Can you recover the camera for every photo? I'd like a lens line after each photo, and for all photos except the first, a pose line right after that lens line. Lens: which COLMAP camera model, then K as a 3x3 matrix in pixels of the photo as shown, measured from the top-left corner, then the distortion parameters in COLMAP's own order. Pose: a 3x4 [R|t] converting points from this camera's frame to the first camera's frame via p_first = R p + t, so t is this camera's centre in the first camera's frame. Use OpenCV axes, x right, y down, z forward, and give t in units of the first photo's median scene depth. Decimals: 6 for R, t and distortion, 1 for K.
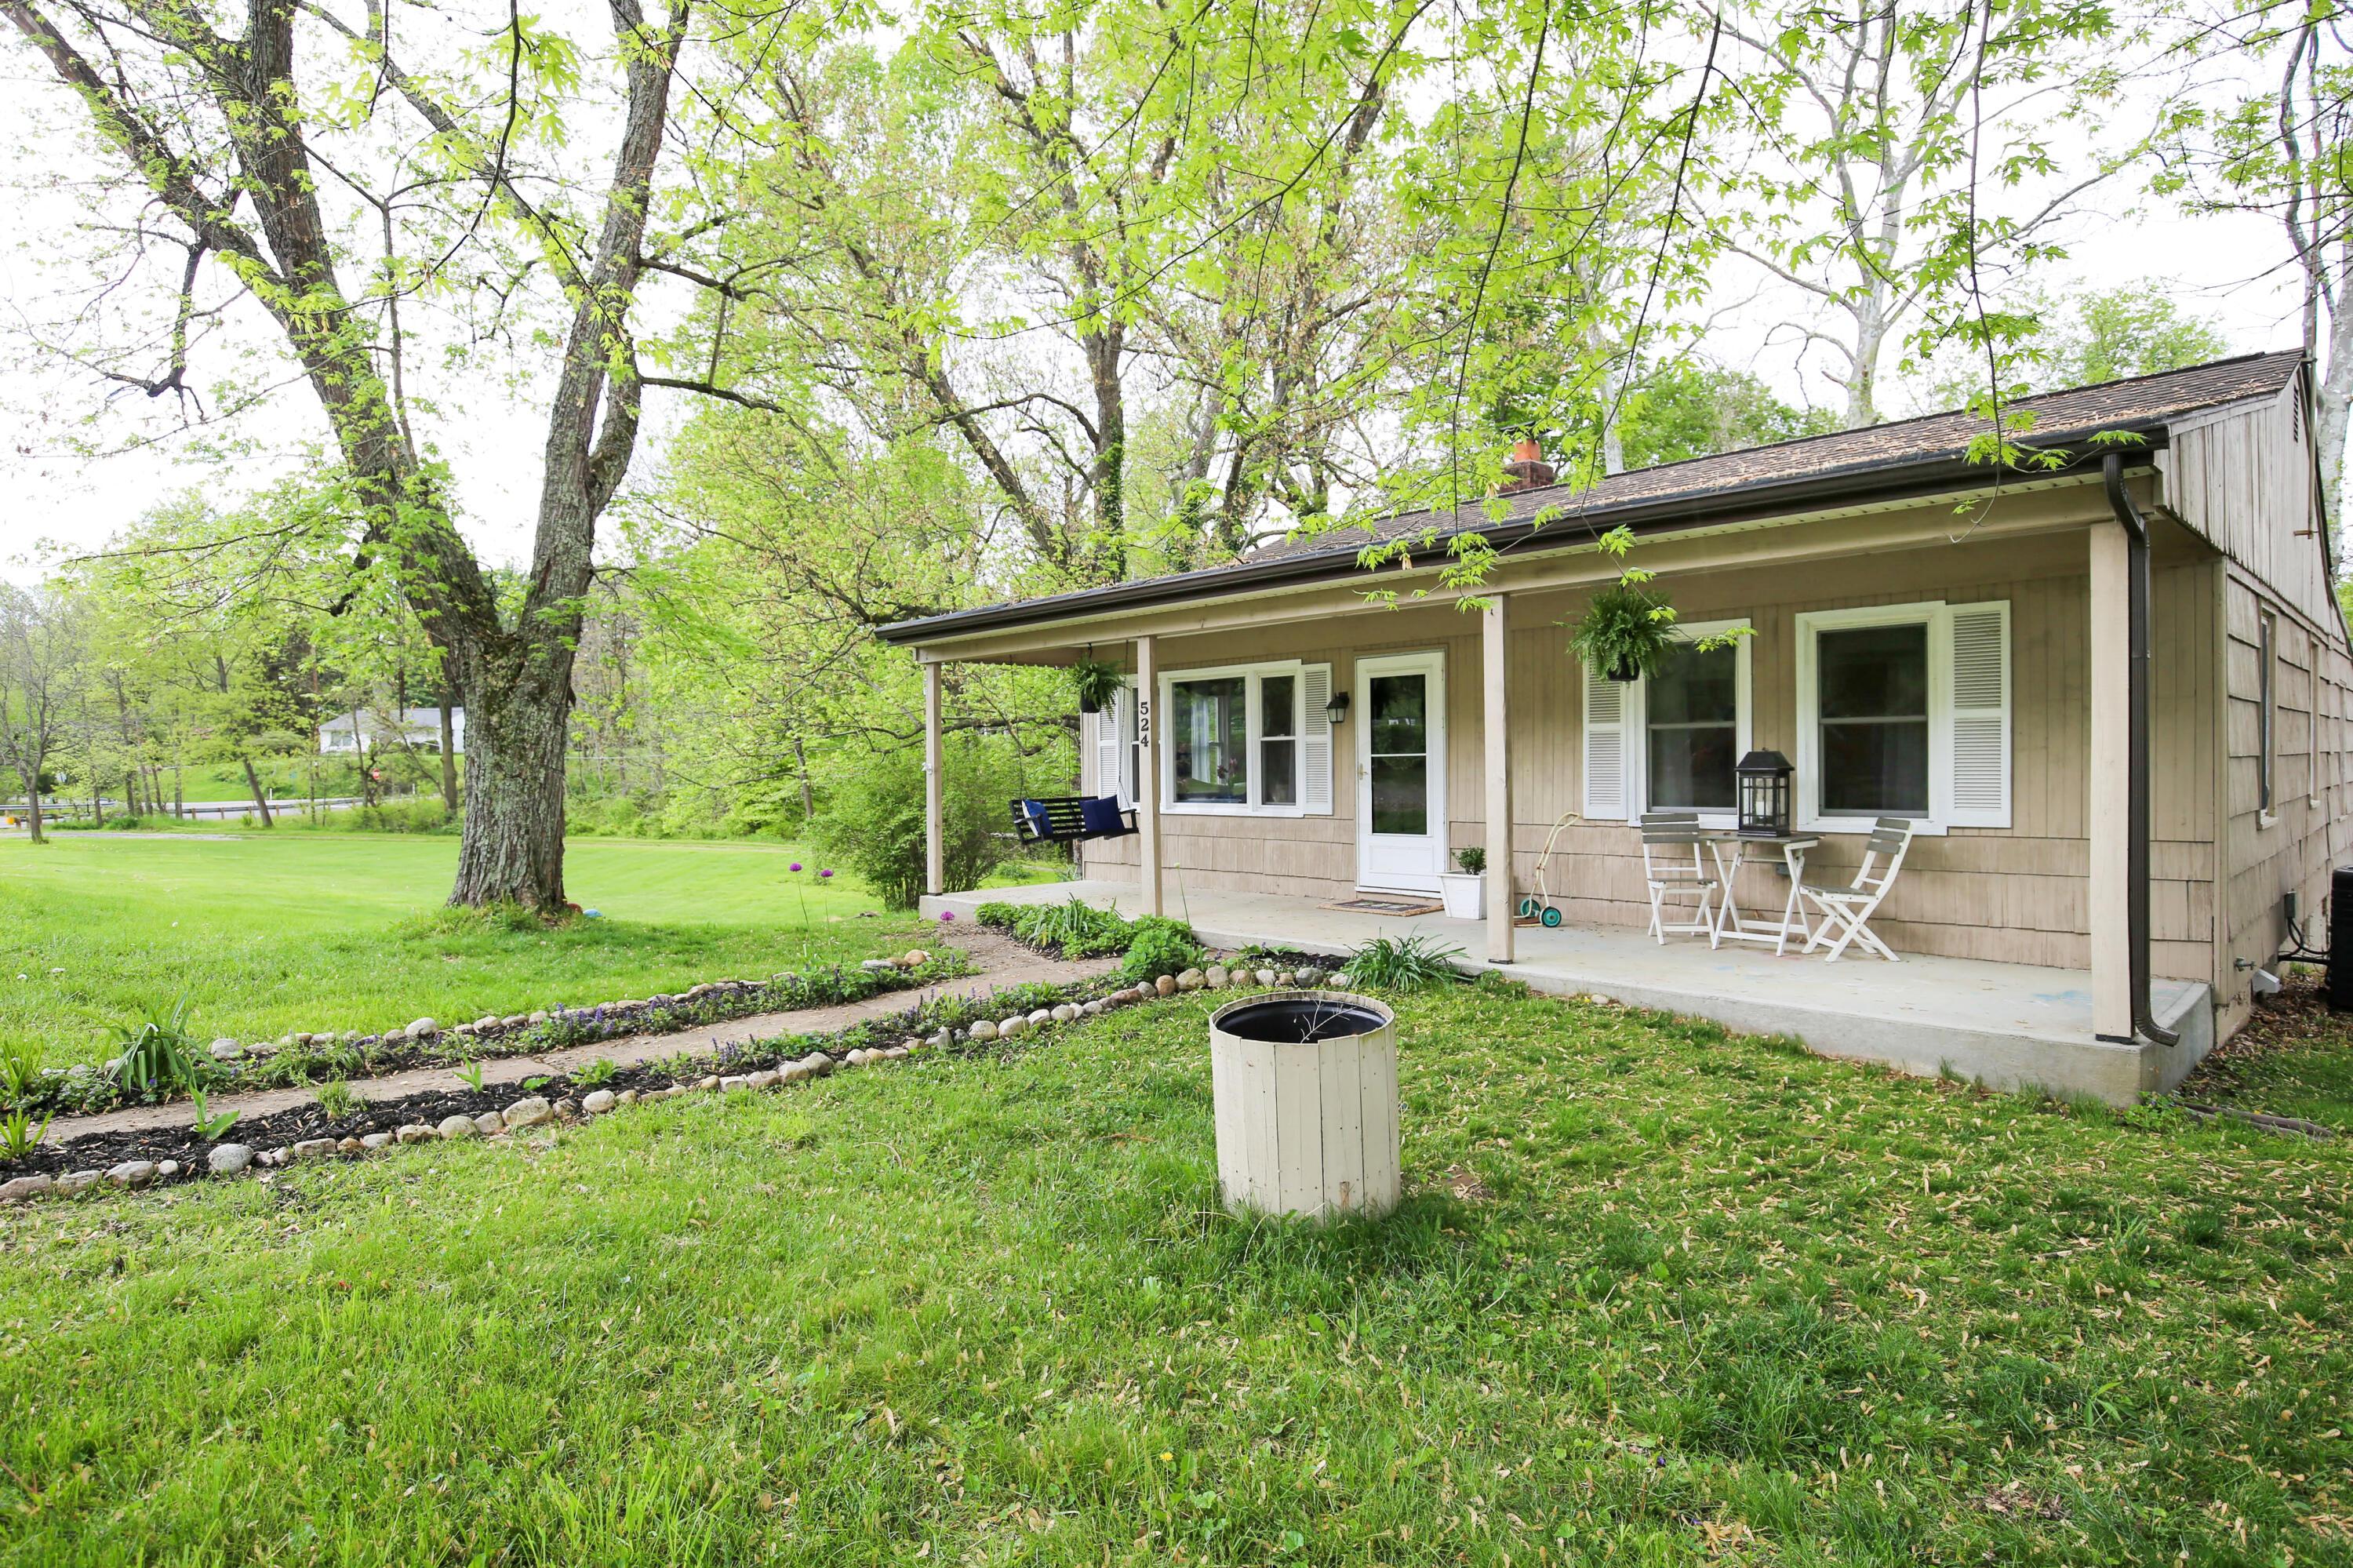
lens RADIAL K [[1215.1, 0, 1176.5], [0, 1215.1, 784.0], [0, 0, 1]] dist [0.000996, -0.000191]
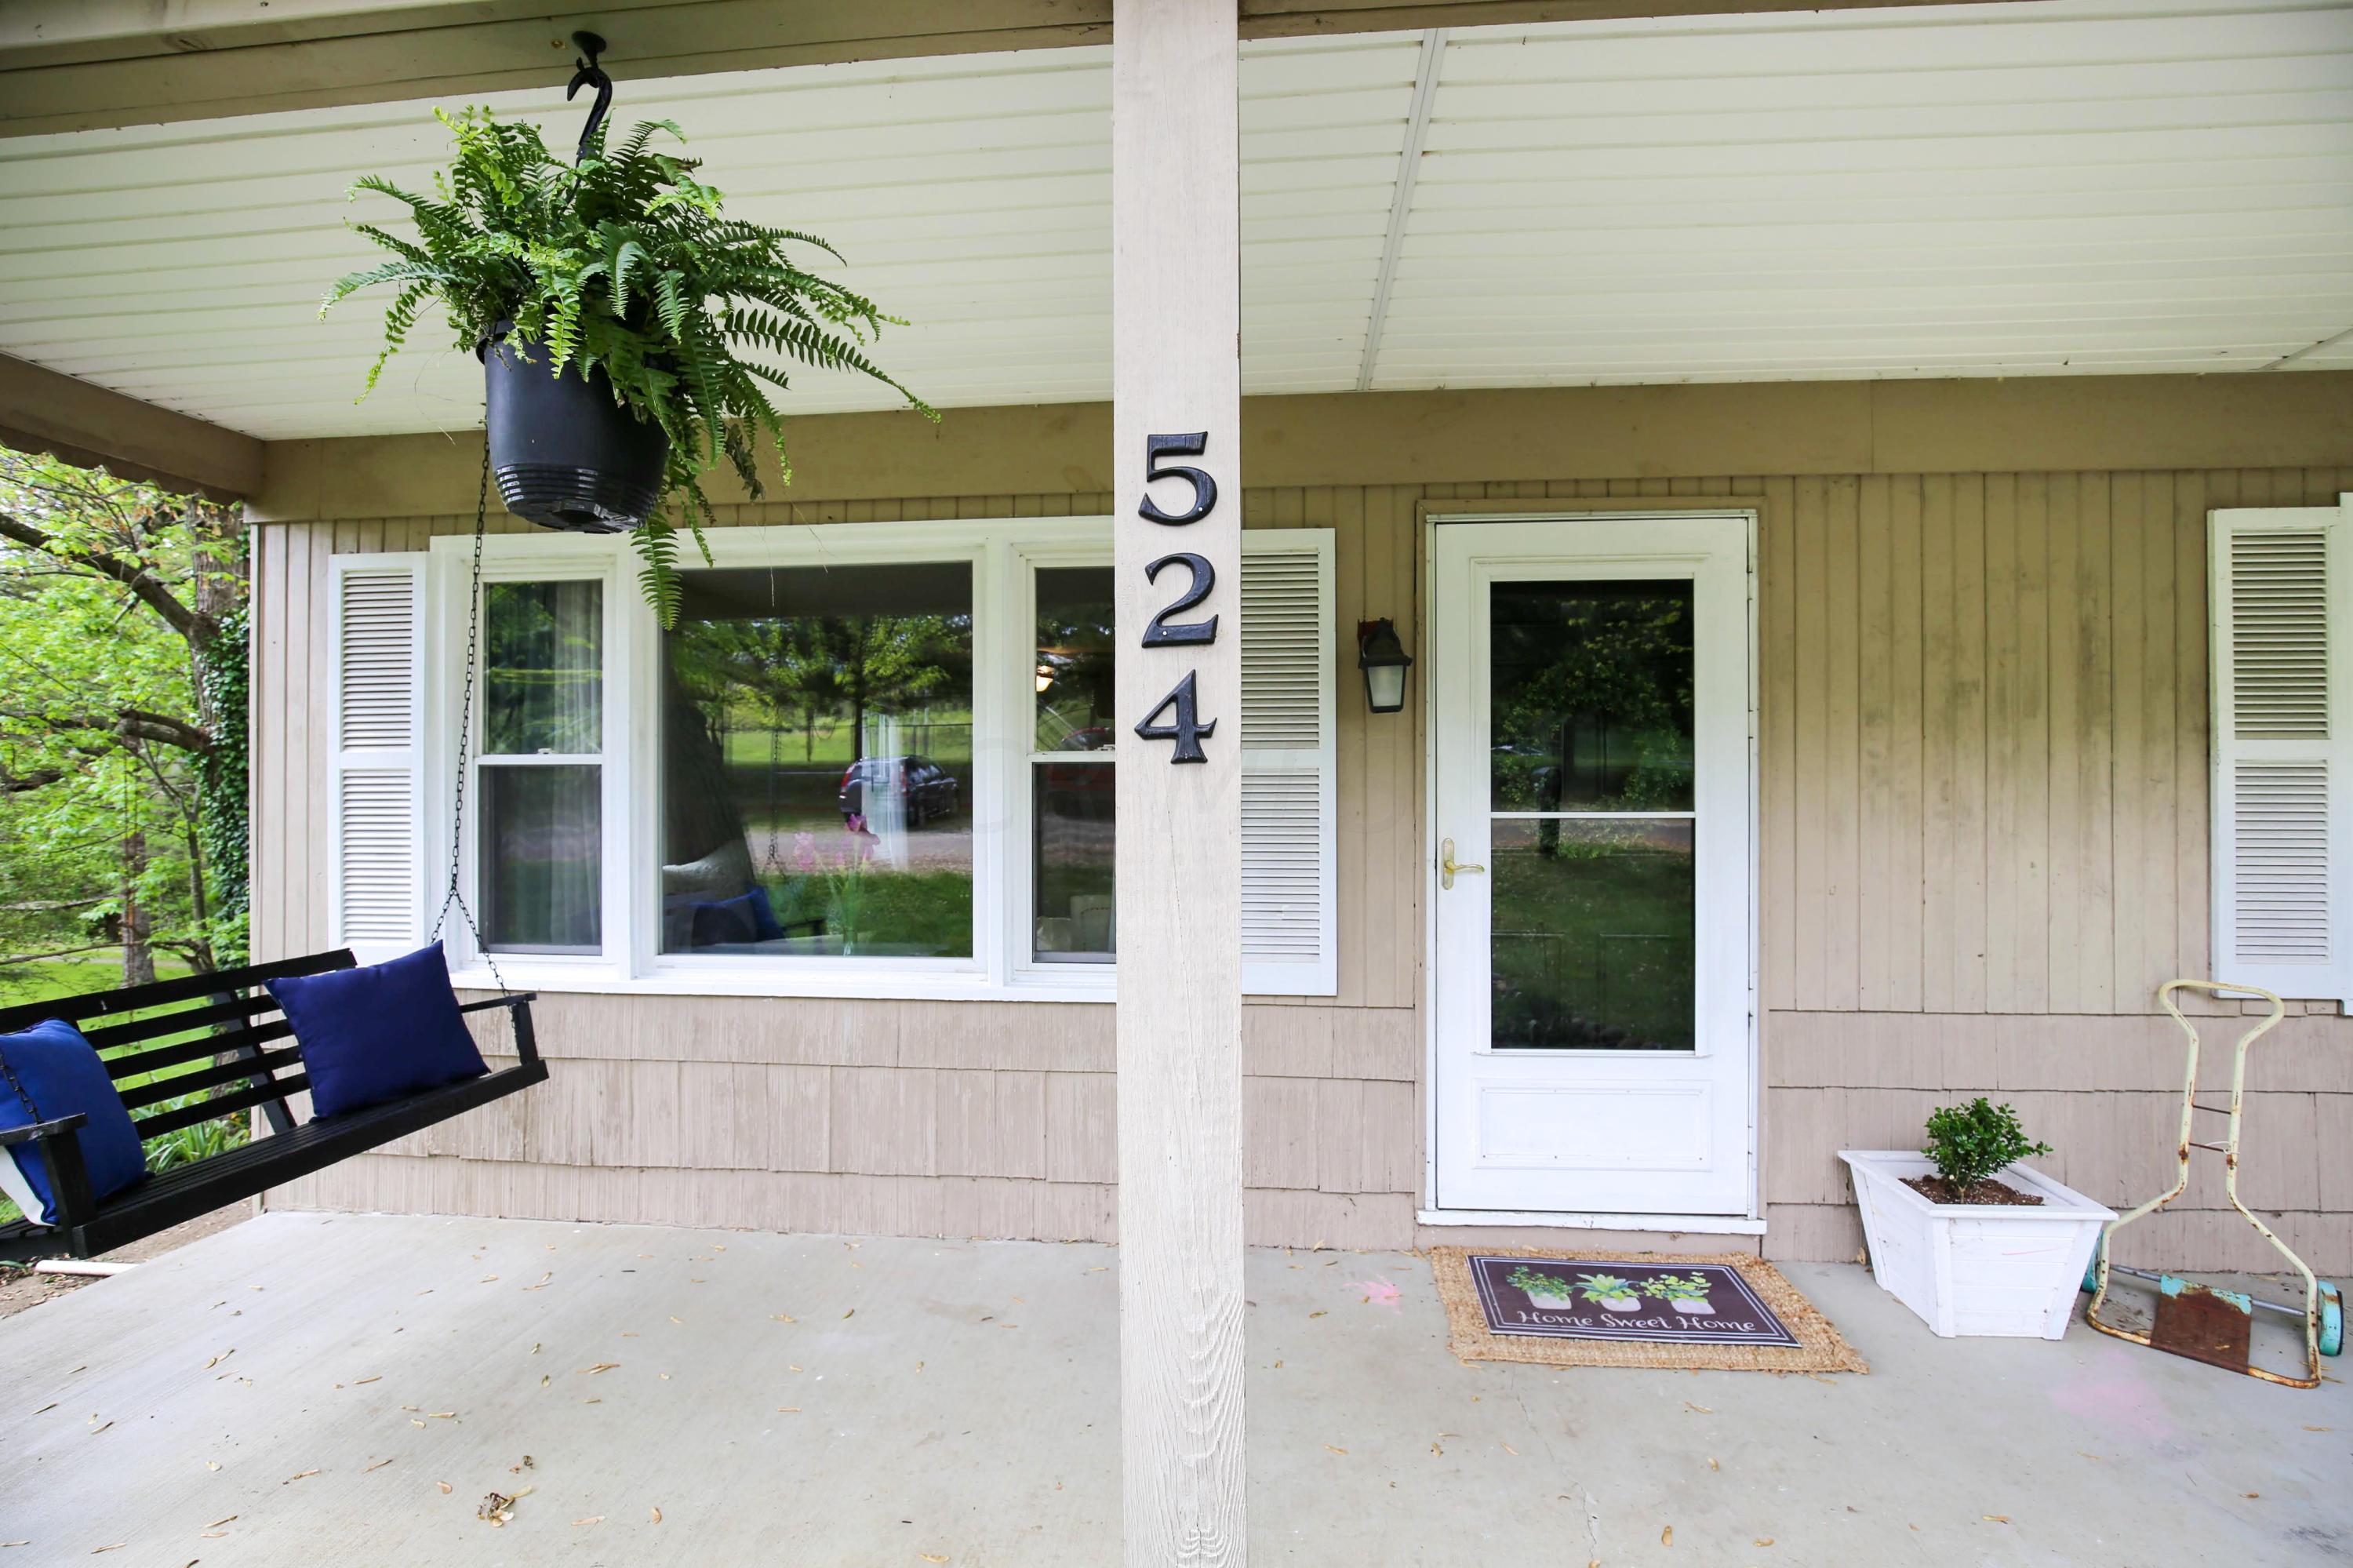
lens RADIAL K [[1079.6, 0, 1176.5], [0, 1079.6, 784.0], [0, 0, 1]] dist [-0.024536, -0.000069]
pose [[0.759196, 0.023795, 0.650427, -0.110886], [0.000881, 0.999293, -0.037587, -0.023963], [-0.650862, 0.029109, 0.758638, 0.964794]]
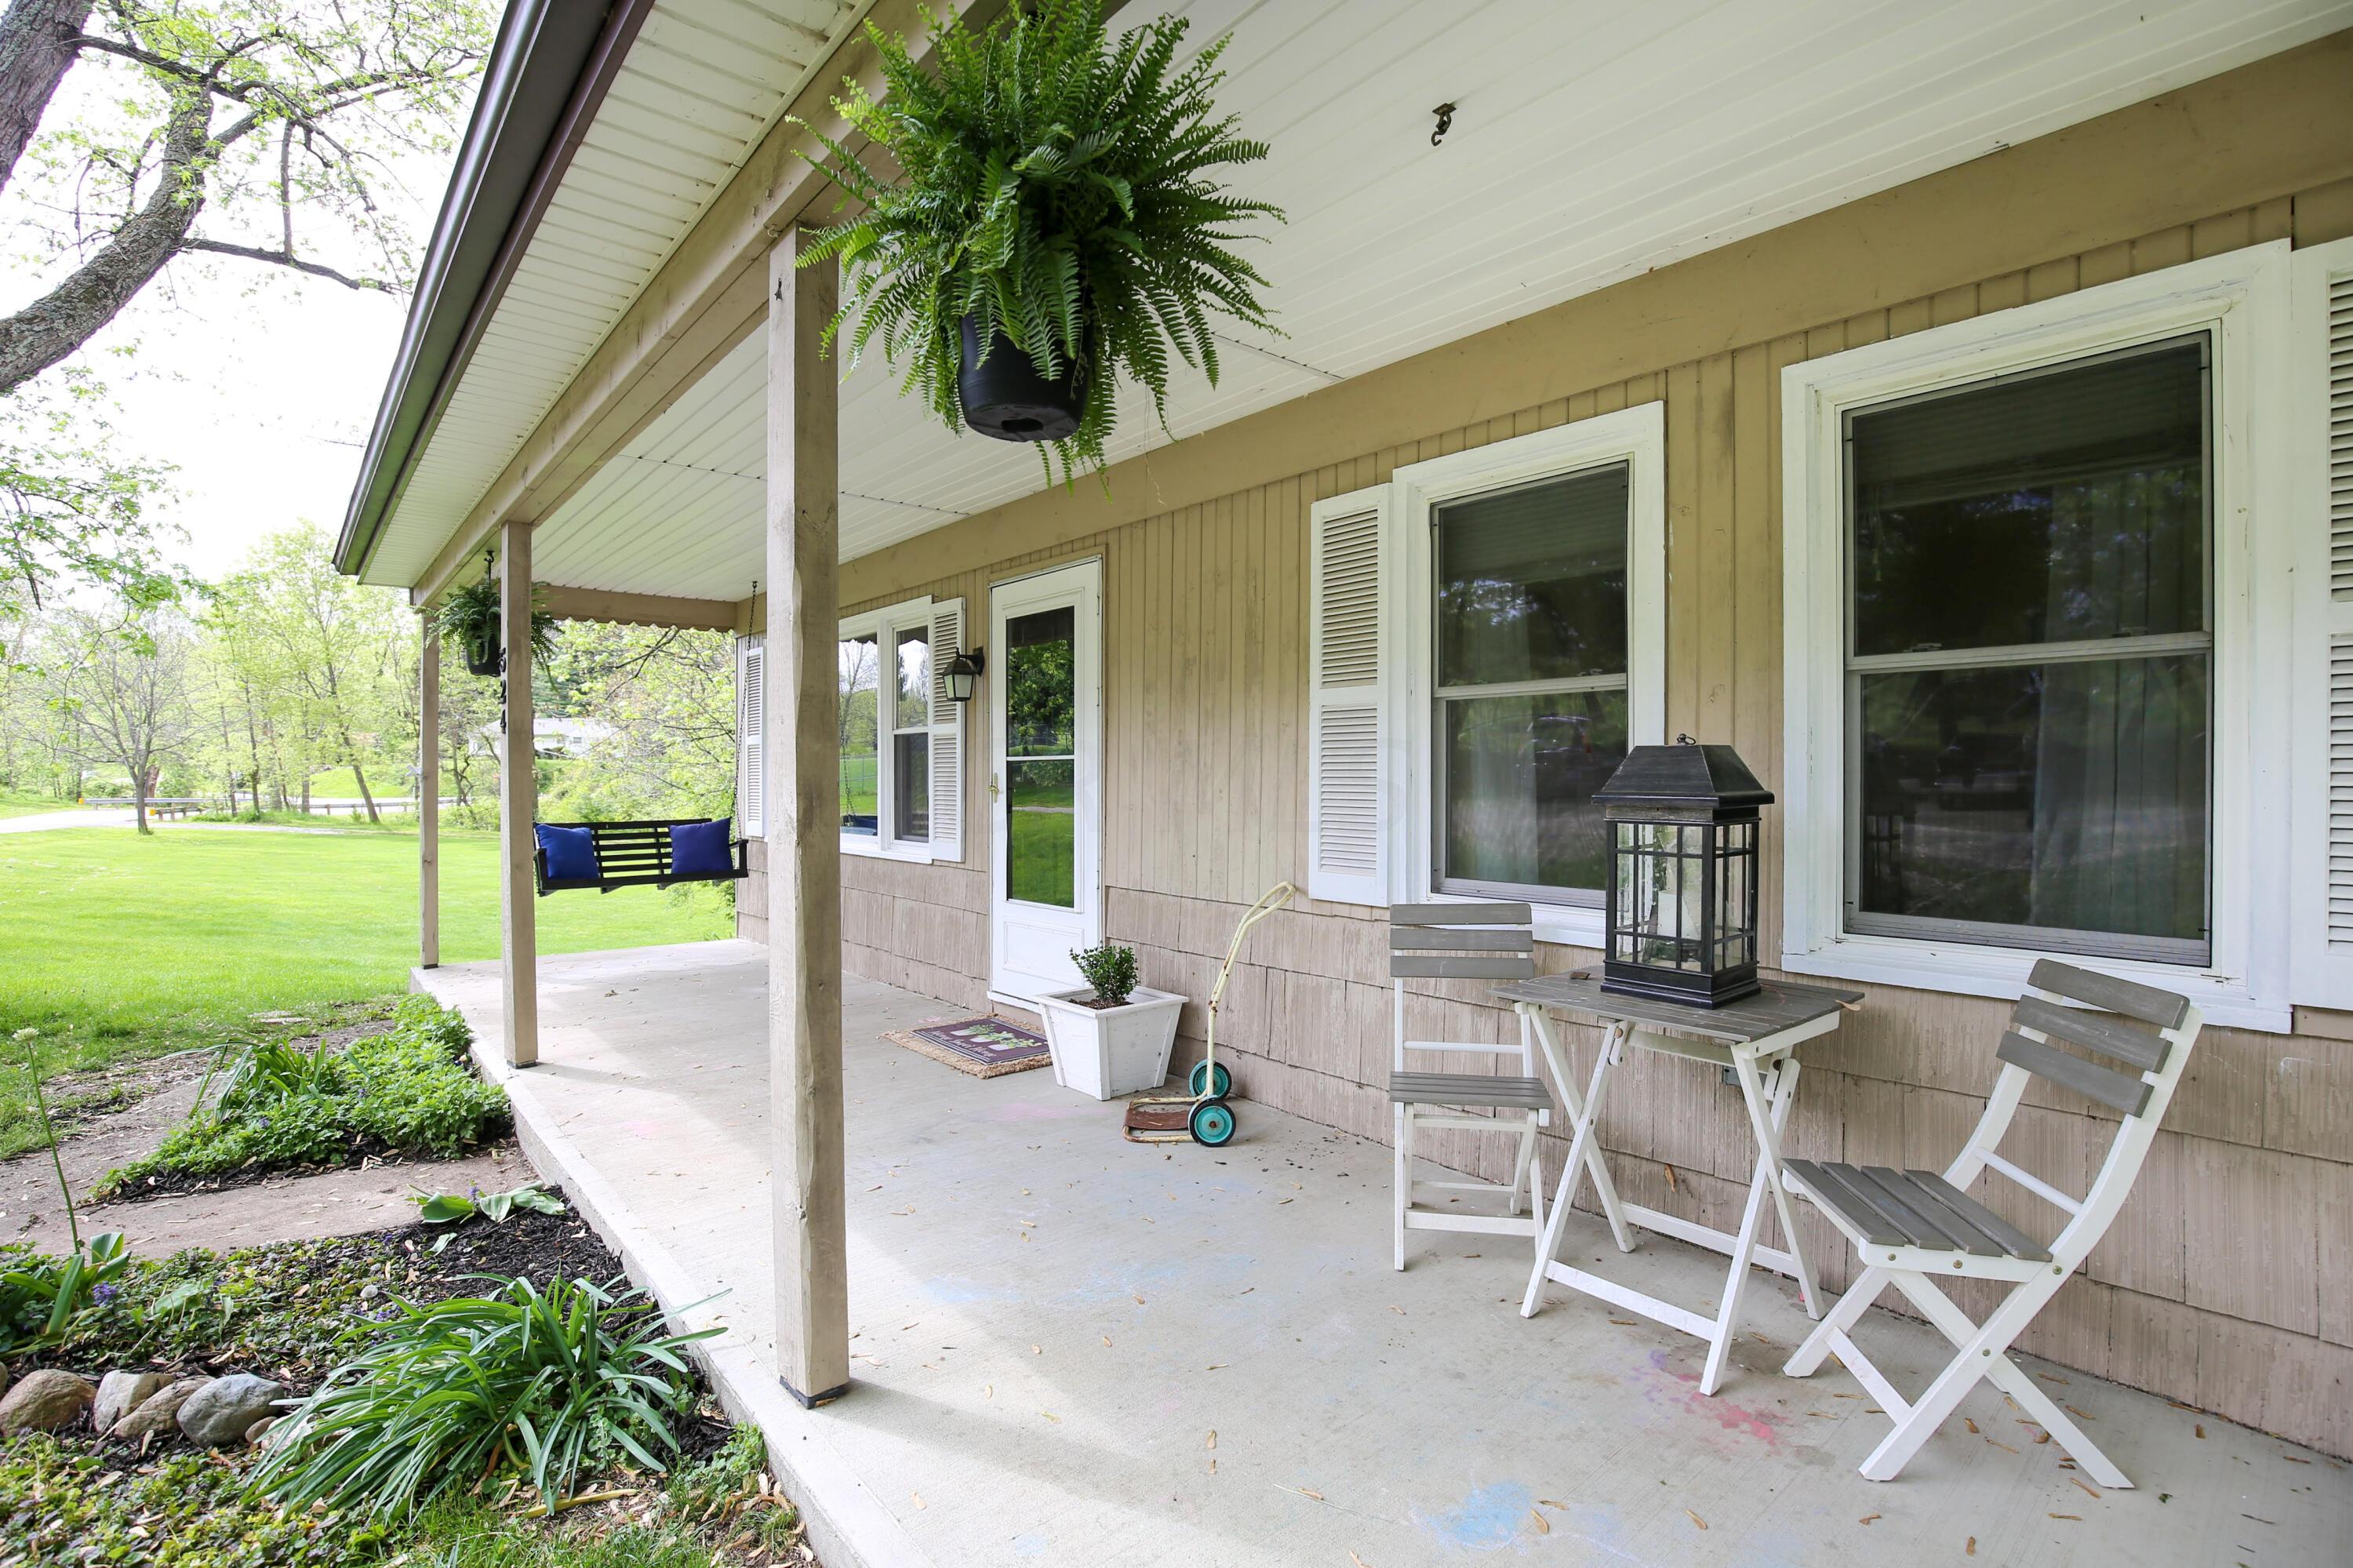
lens RADIAL K [[1079.6, 0, 1176.5], [0, 1079.6, 784.0], [0, 0, 1]] dist [-0.024536, -0.000069]
pose [[0.997954, 0.017444, -0.061506, 0.310415], [-0.018245, 0.999756, -0.012481, -0.008064], [0.061273, 0.013578, 0.998029, 0.595655]]
